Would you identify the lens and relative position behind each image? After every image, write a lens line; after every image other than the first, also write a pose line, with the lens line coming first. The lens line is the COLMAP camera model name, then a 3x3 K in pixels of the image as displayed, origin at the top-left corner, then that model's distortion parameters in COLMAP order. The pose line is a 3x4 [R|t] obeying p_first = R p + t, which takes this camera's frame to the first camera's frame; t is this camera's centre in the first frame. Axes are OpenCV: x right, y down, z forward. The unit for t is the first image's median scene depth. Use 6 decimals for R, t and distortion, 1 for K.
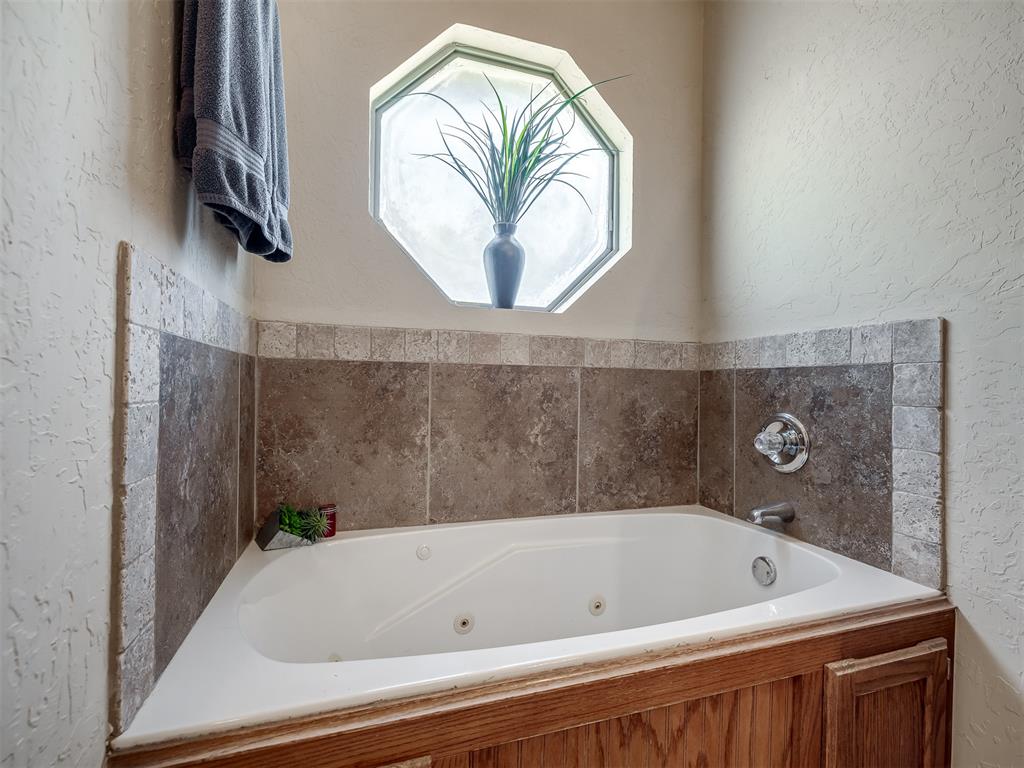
lens RADIAL K [[486.0, 0, 511.1], [0, 486.0, 381.2], [0, 0, 1]] dist [-0.003557, 0.000822]
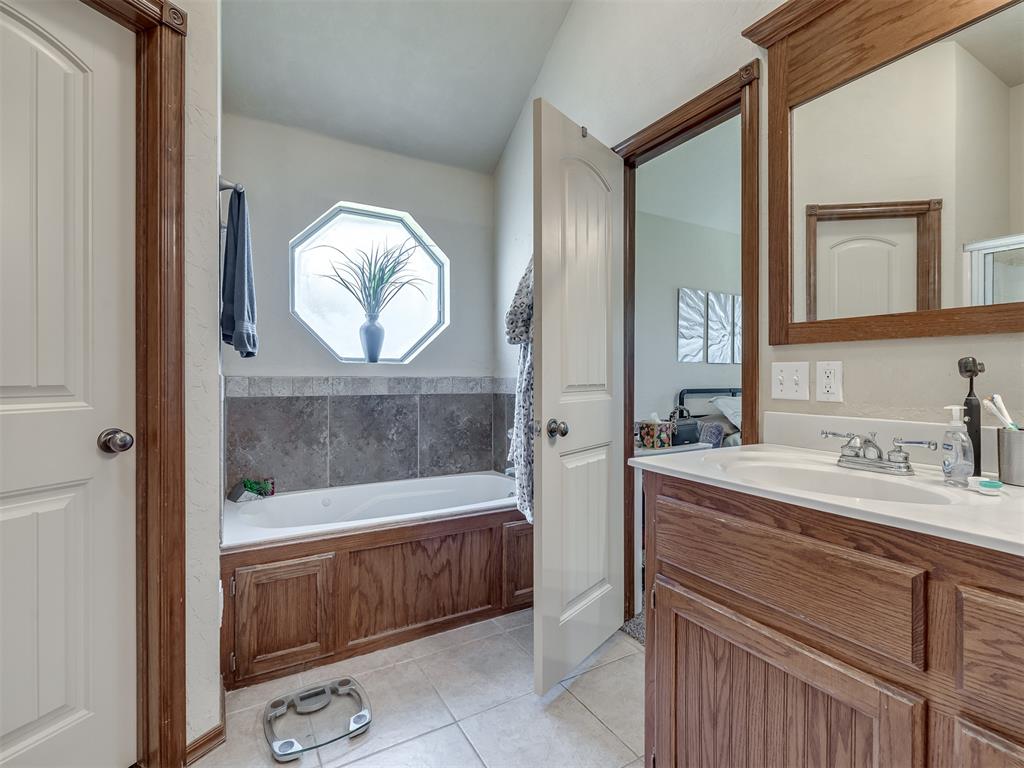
lens RADIAL K [[486.0, 0, 517.7], [0, 486.0, 379.7], [0, 0, 1]] dist [-0.003557, 0.000822]
pose [[0.975490, -0.015917, 0.219467, 0.110484], [0.015082, 0.999871, 0.005478, -0.089281], [-0.219526, -0.002034, 0.975604, -0.814163]]
